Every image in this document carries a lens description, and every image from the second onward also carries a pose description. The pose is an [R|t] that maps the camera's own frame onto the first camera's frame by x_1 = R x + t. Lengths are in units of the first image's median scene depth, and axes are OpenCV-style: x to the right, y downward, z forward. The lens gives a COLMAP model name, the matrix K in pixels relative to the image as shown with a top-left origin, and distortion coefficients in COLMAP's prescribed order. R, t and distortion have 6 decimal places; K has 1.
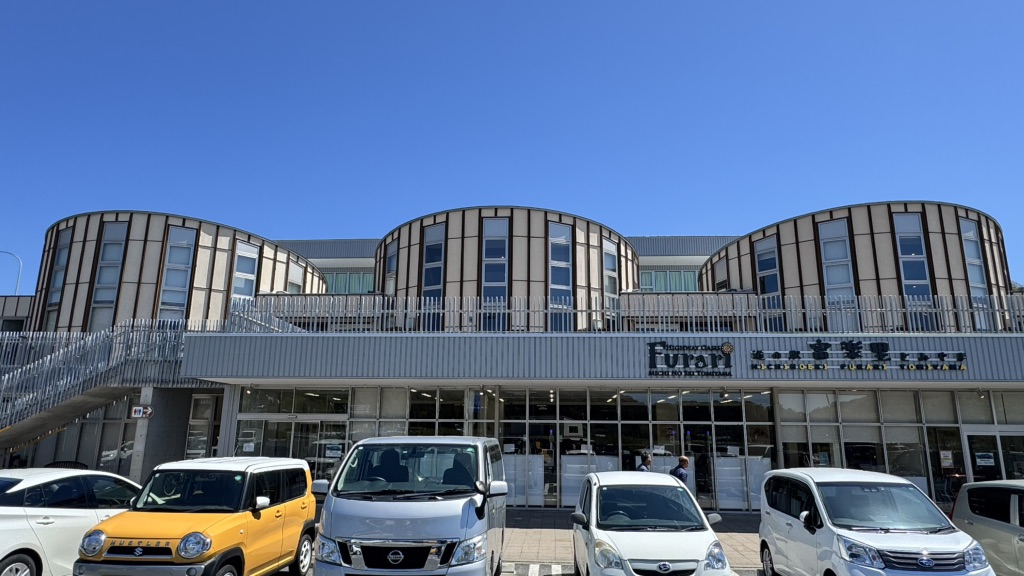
lens RADIAL K [[631.8, 0, 512.0], [0, 631.8, 288.0], [0, 0, 1]] dist [-0.000835, -0.000440]
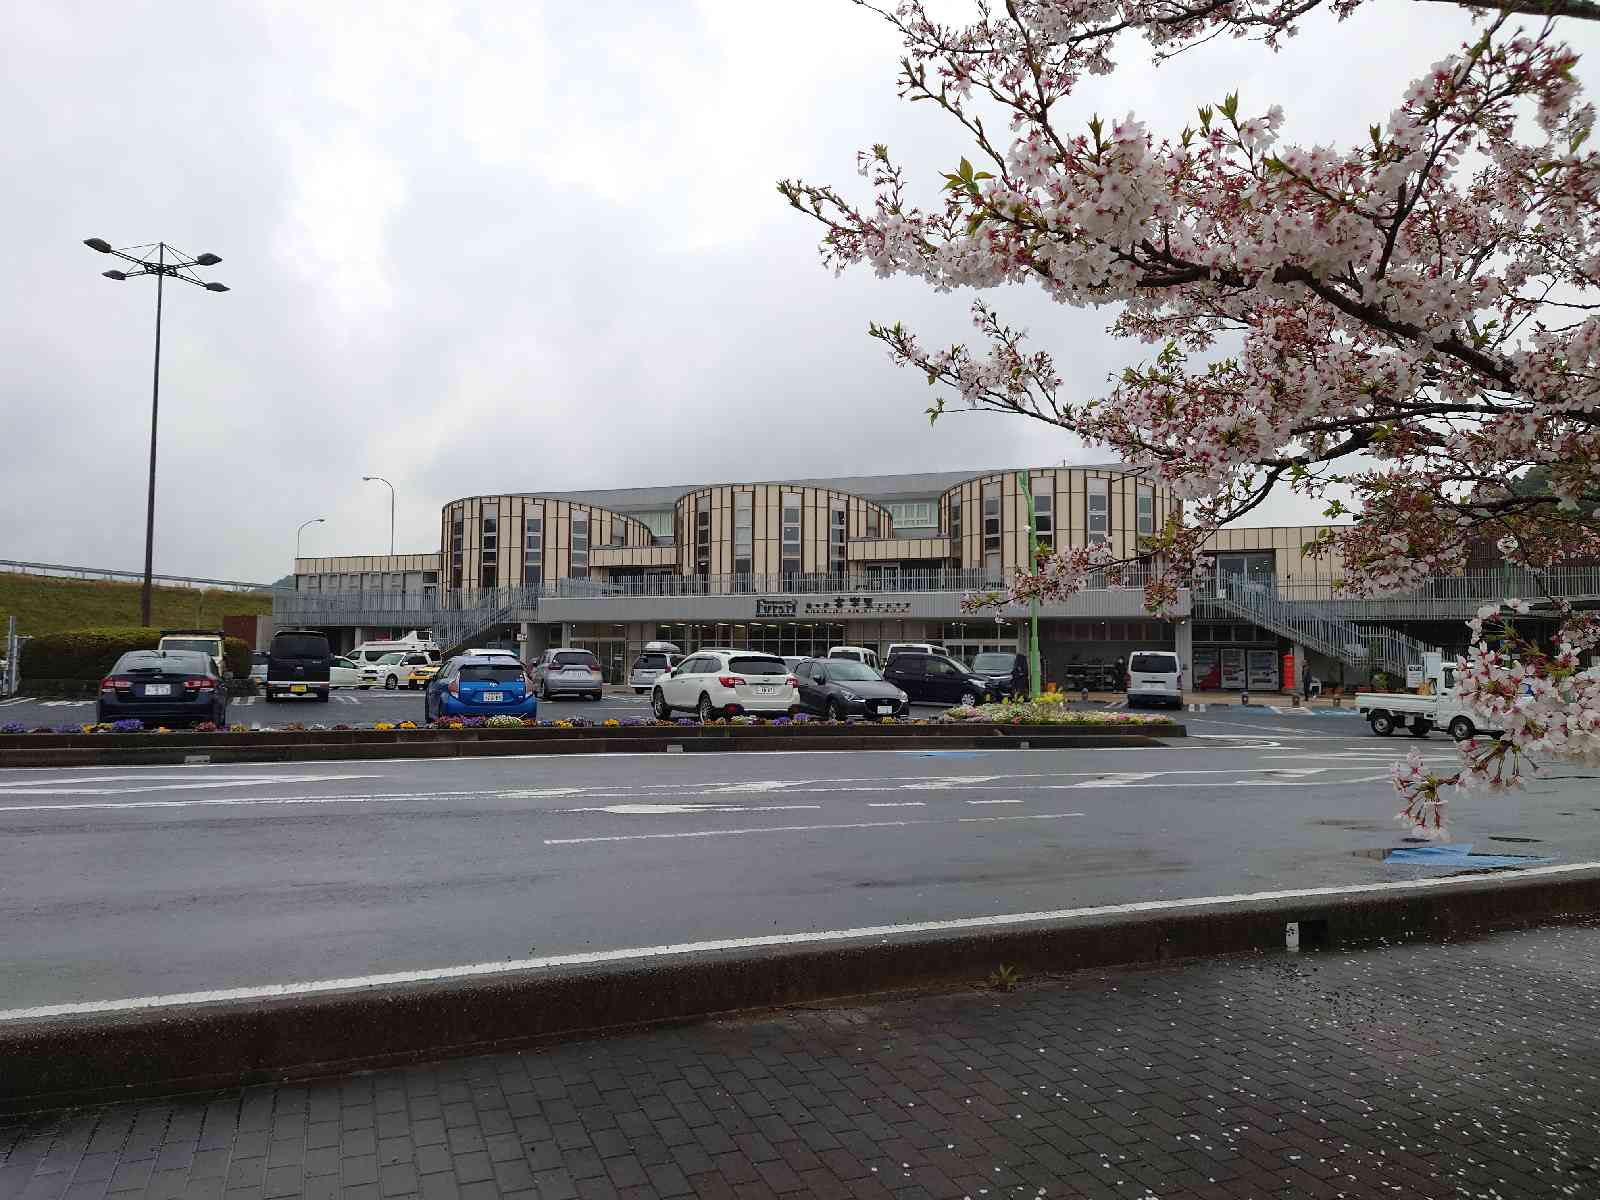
lens RADIAL K [[1260.6, 0, 800.0], [0, 1260.6, 600.0], [0, 0, 1]] dist [0.003146, -0.003991]
pose [[0.957494, -0.019643, -0.287784, 1.296855], [0.068604, 0.984559, 0.161050, -0.467950], [0.280177, -0.173948, 0.944057, -2.317460]]
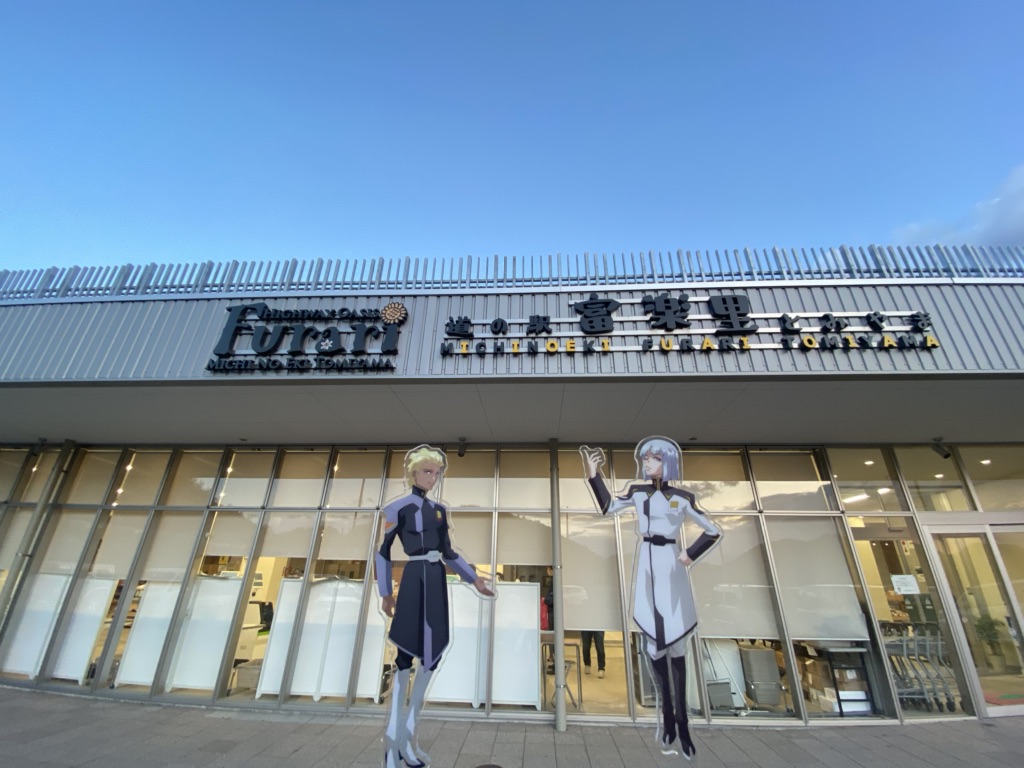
lens RADIAL K [[418.6, 0, 512.0], [0, 418.6, 384.0], [0, 0, 1]] dist [-0.001218, -0.000247]
pose [[0.999995, 0.003093, 0.000416, 0.377584], [-0.002957, 0.981666, -0.190586, 0.177833], [-0.000998, 0.190584, 0.981670, 0.634705]]
